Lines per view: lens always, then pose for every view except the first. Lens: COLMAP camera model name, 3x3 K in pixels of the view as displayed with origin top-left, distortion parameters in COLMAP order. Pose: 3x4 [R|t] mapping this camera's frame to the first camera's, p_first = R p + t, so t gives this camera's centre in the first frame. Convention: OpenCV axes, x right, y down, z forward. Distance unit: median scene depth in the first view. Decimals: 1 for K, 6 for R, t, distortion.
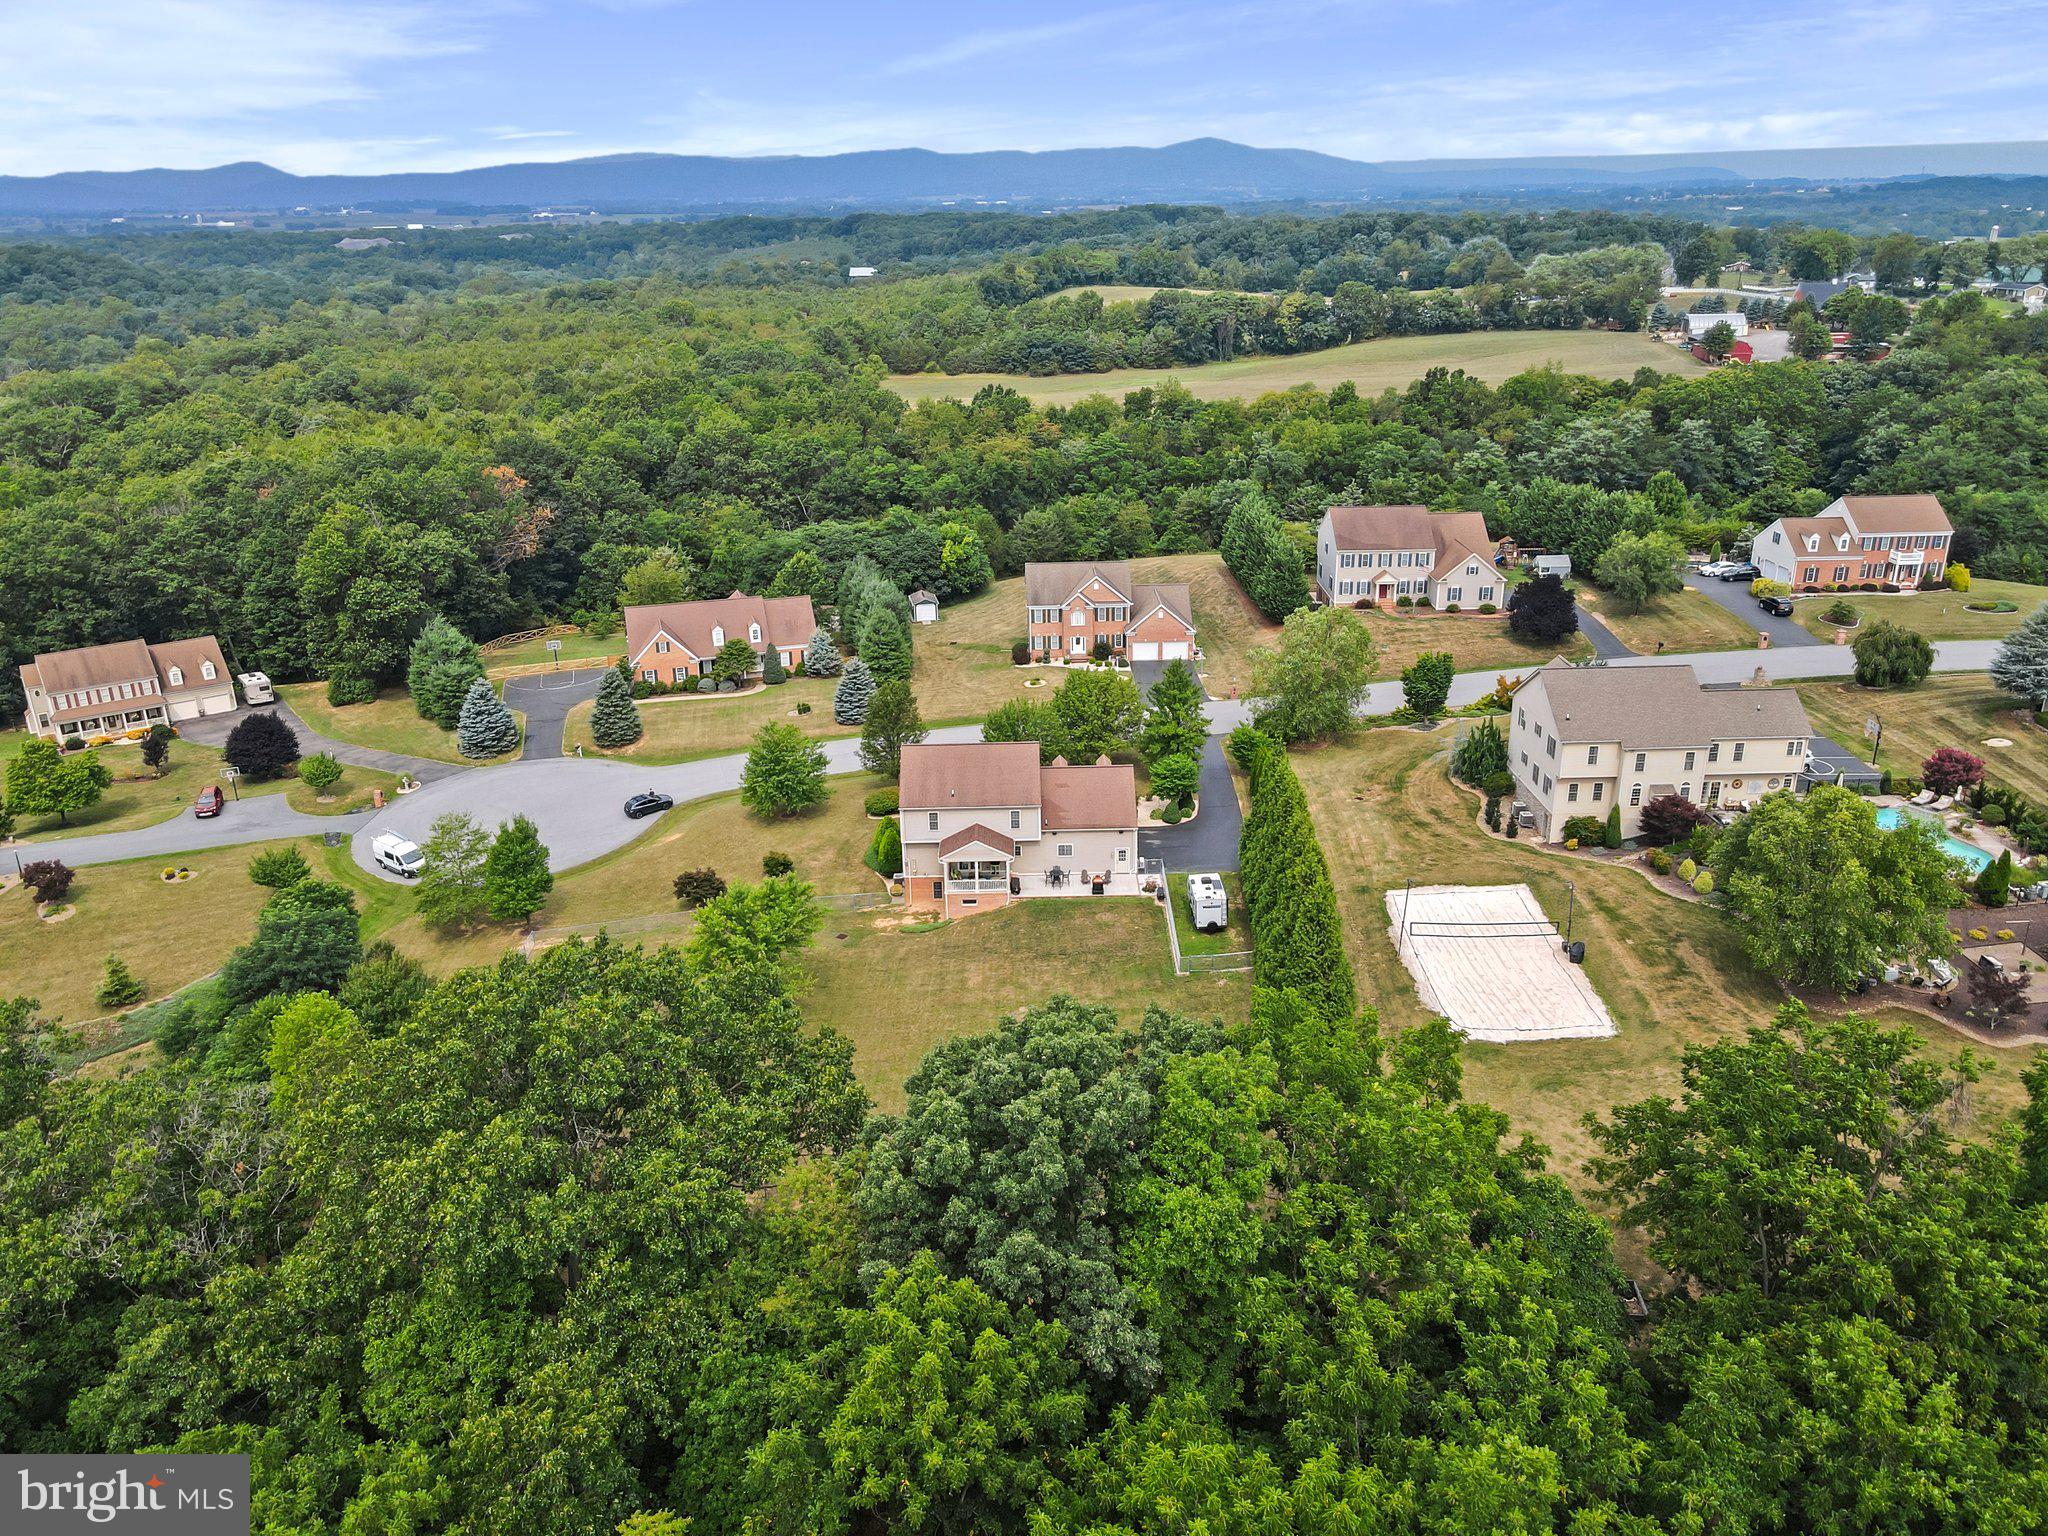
lens RADIAL K [[1496.9, 0, 1028.8], [0, 1496.9, 776.5], [0, 0, 1]] dist [0.012405, 0.019496]
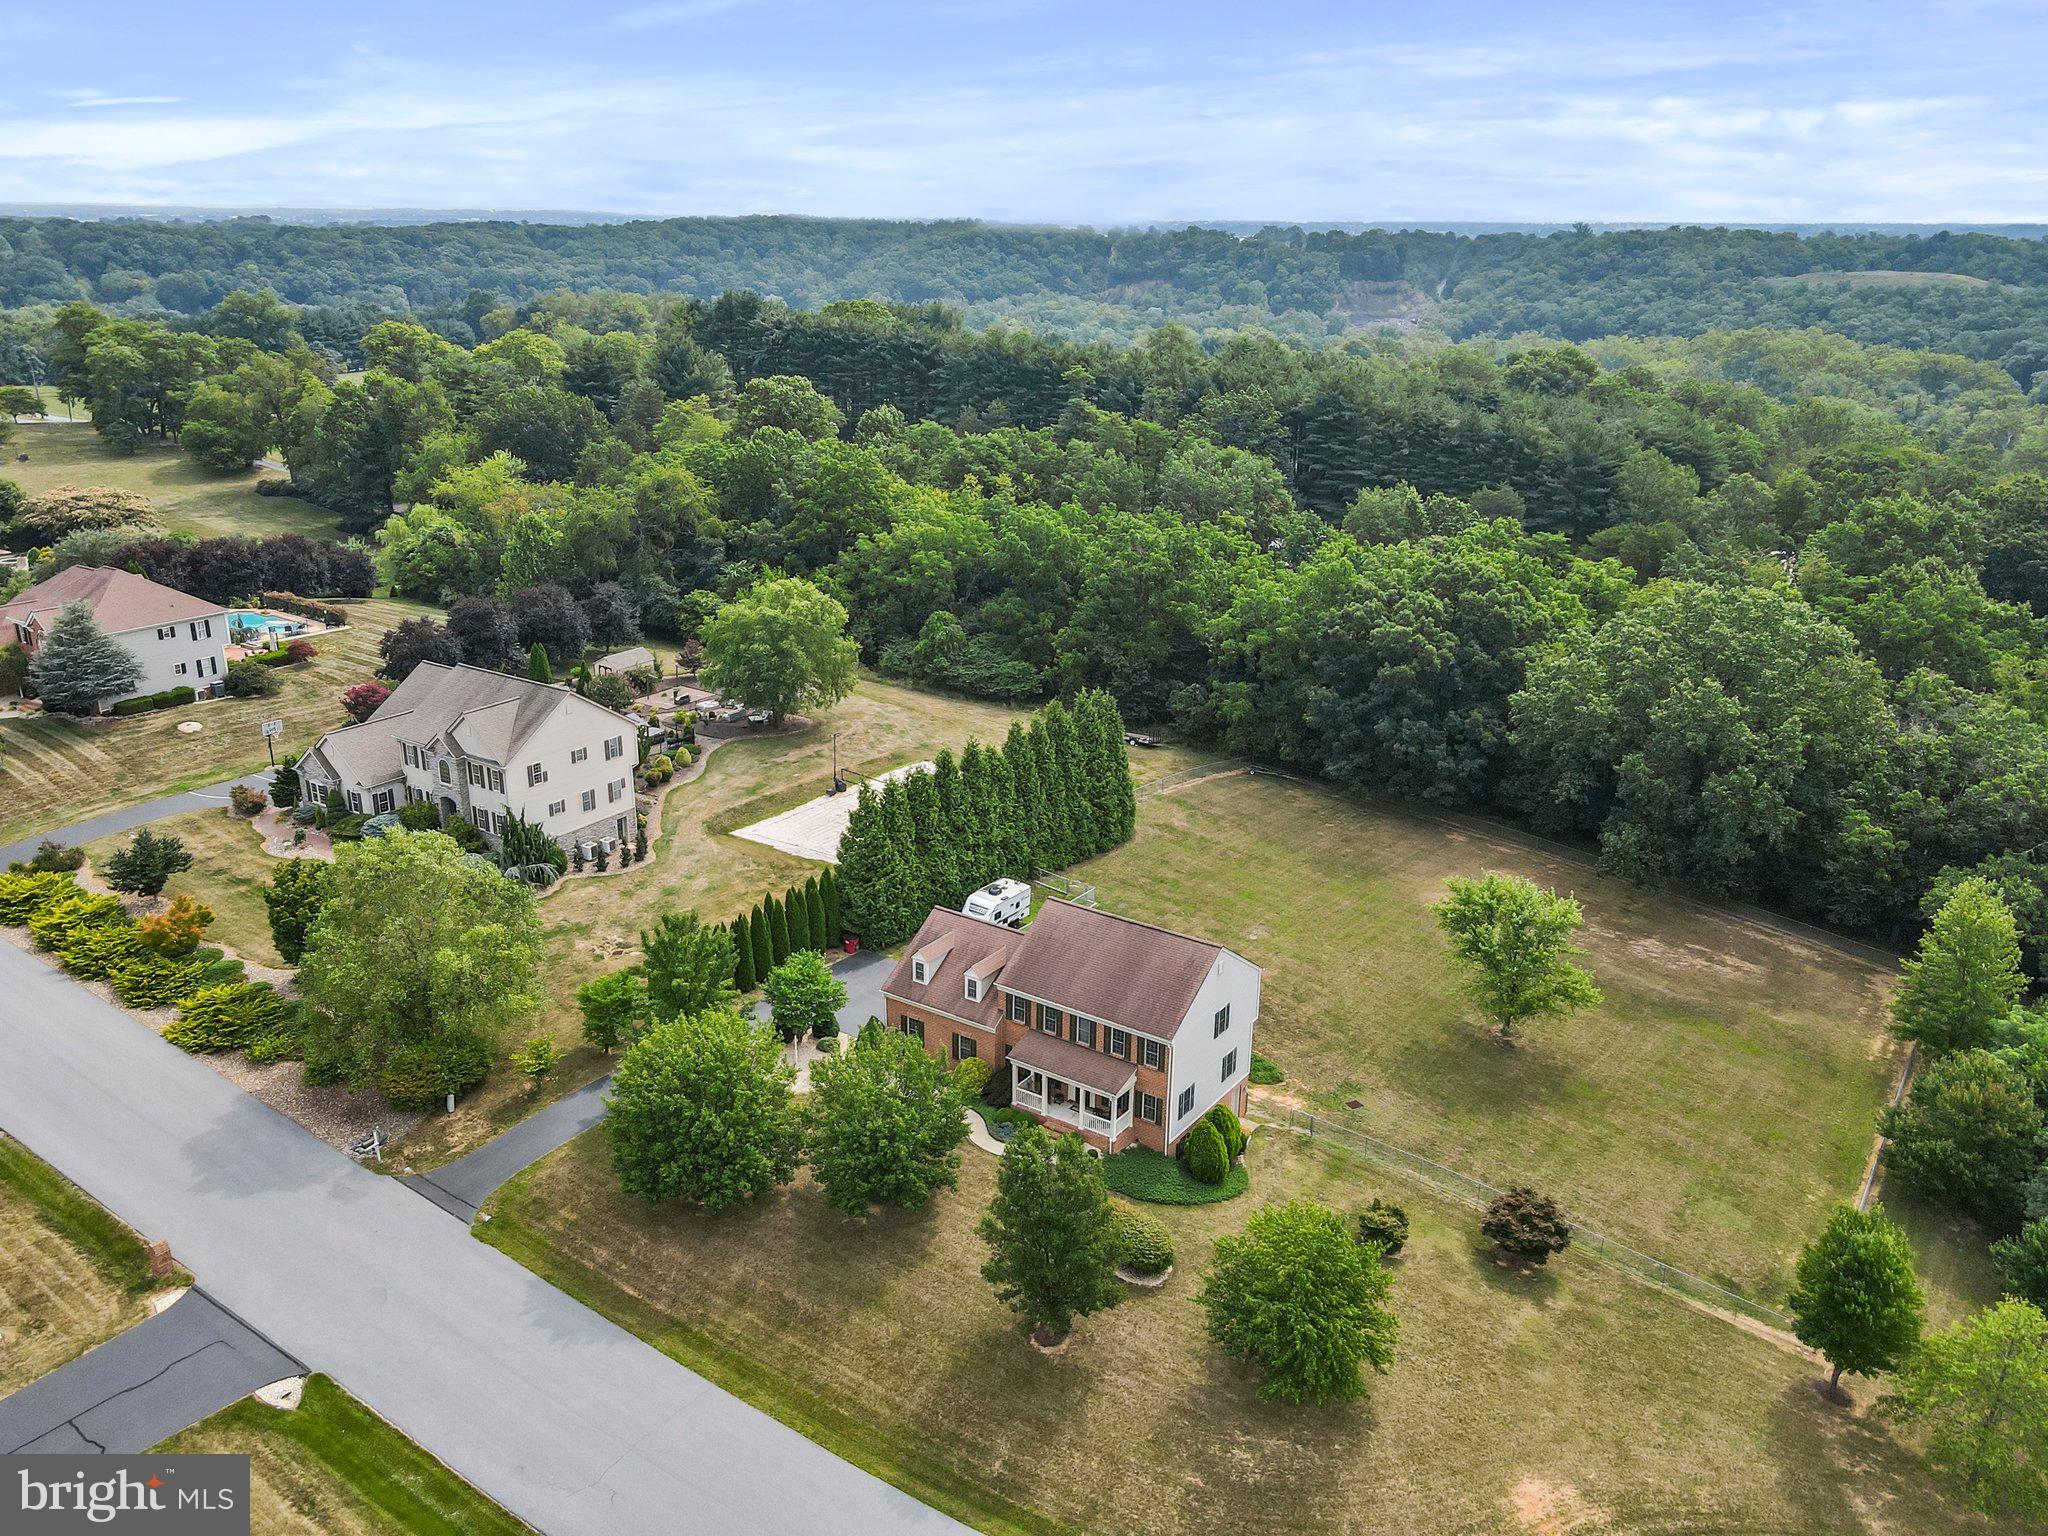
lens RADIAL K [[1576.4, 0, 1010.4], [0, 1576.4, 811.0], [0, 0, 1]] dist [0.004697, 0.021771]
pose [[-0.809655, -0.192531, 0.554428, -0.256727], [0.223711, 0.772105, 0.594817, -0.334792], [-0.542597, 0.605629, -0.582067, 0.954057]]
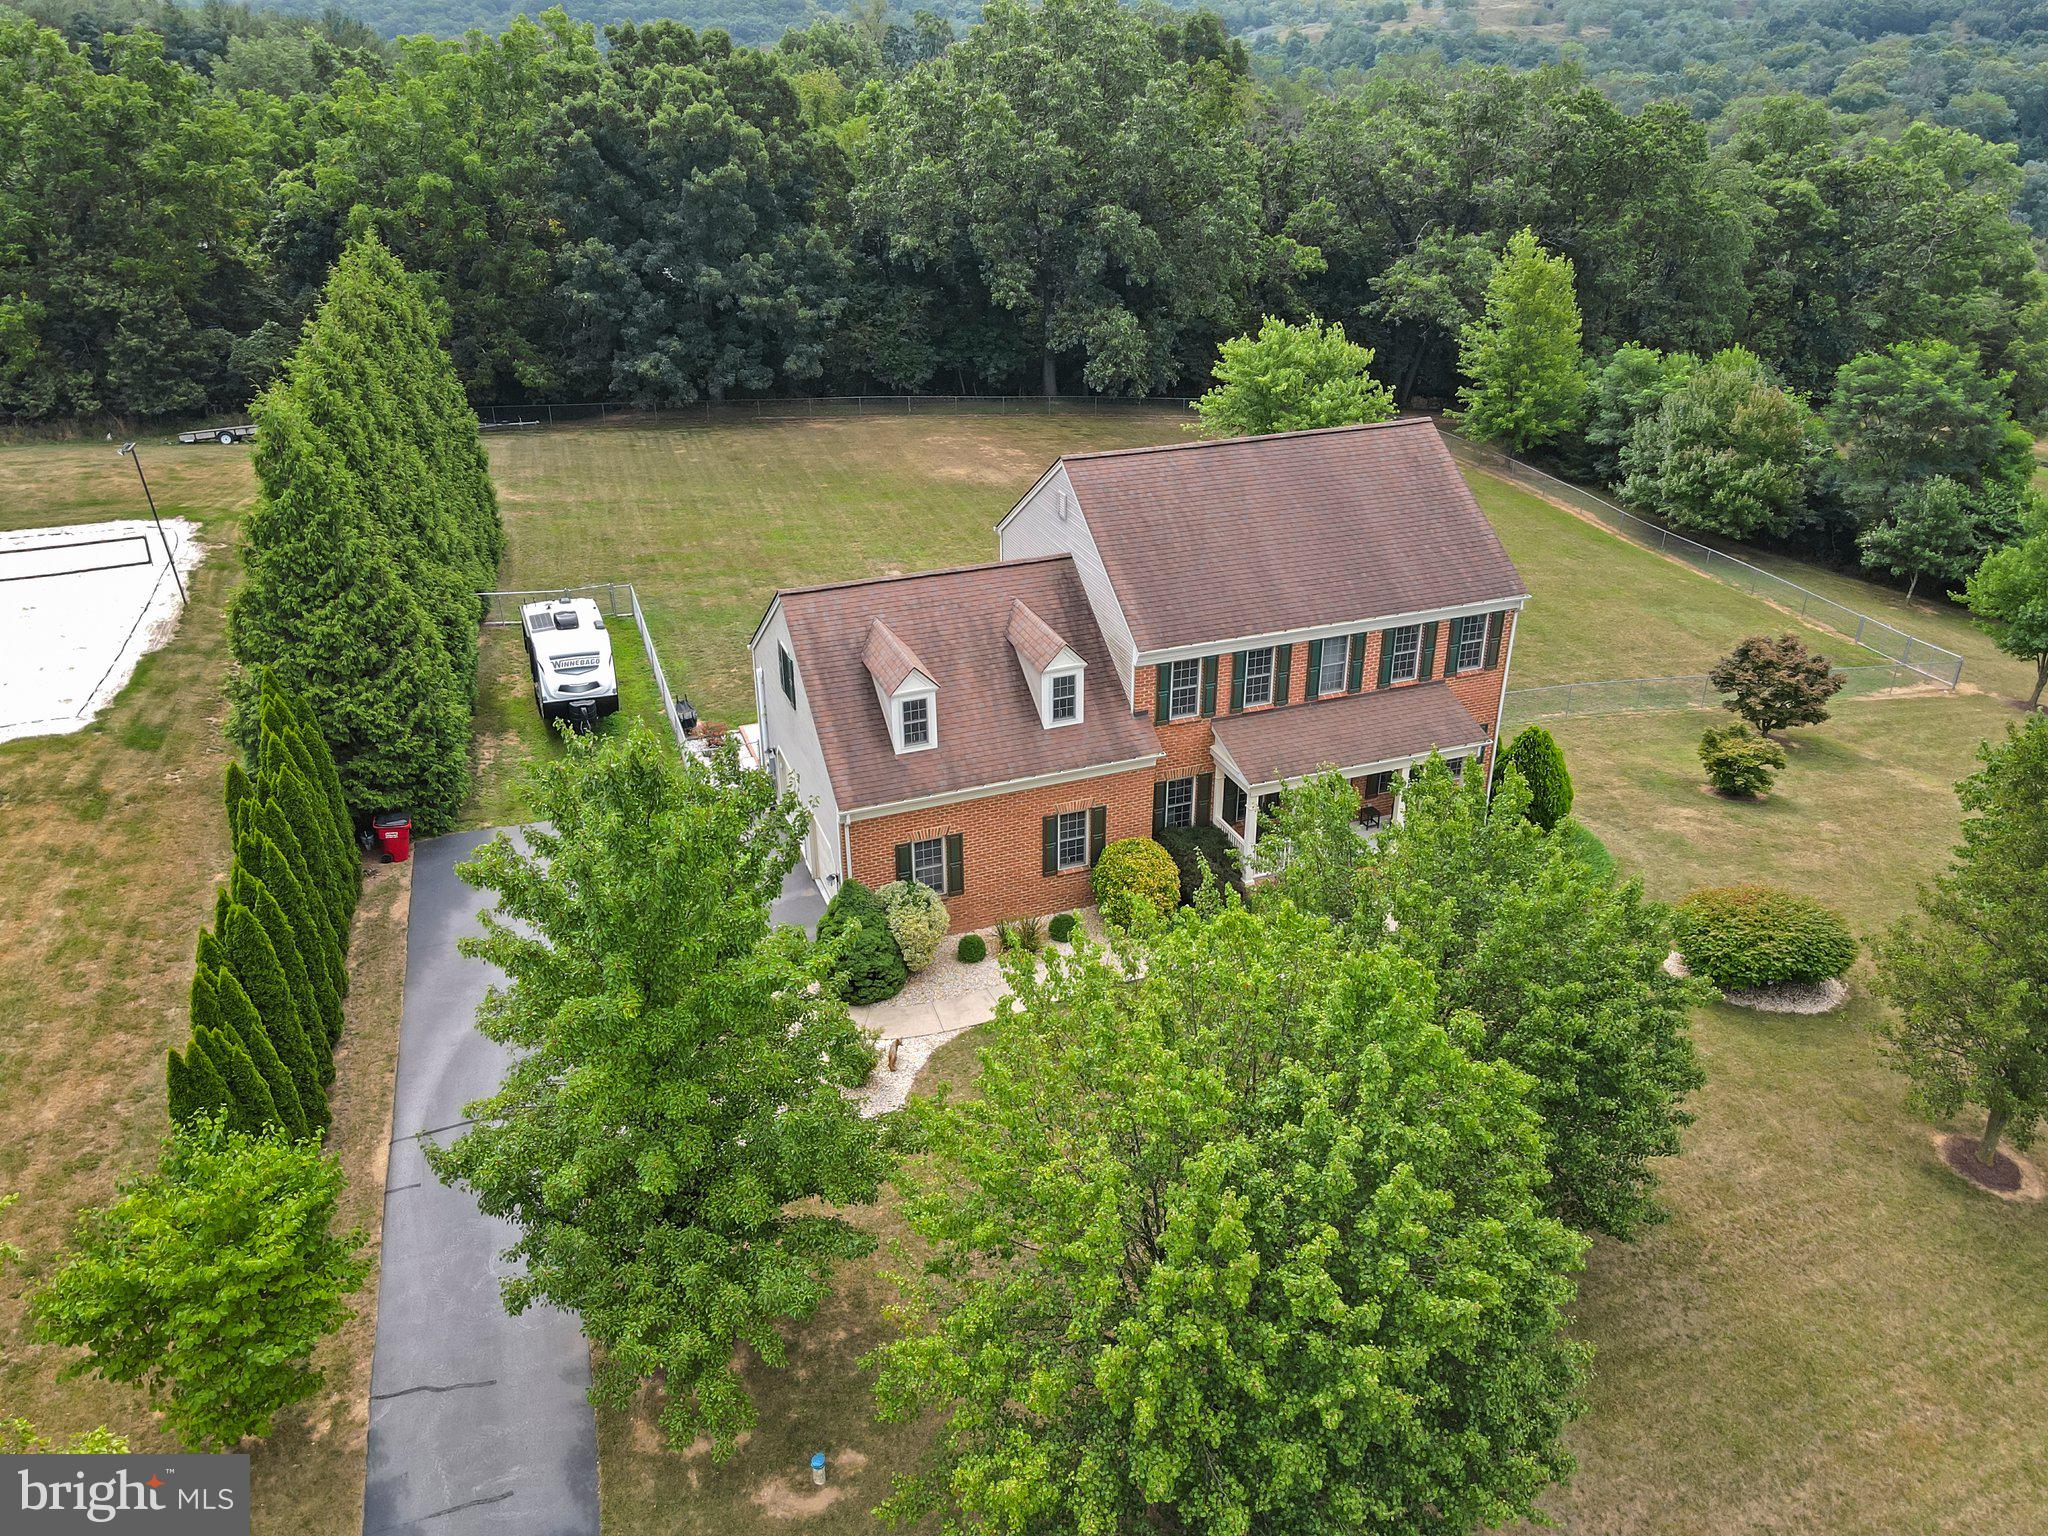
lens RADIAL K [[1496.9, 0, 1025.2], [0, 1496.9, 778.2], [0, 0, 1]] dist [0.012405, 0.019496]
pose [[-0.940848, 0.175143, -0.290050, 0.079507], [-0.103668, 0.666189, 0.738542, -0.142628], [0.322579, 0.724925, -0.608627, 0.835590]]
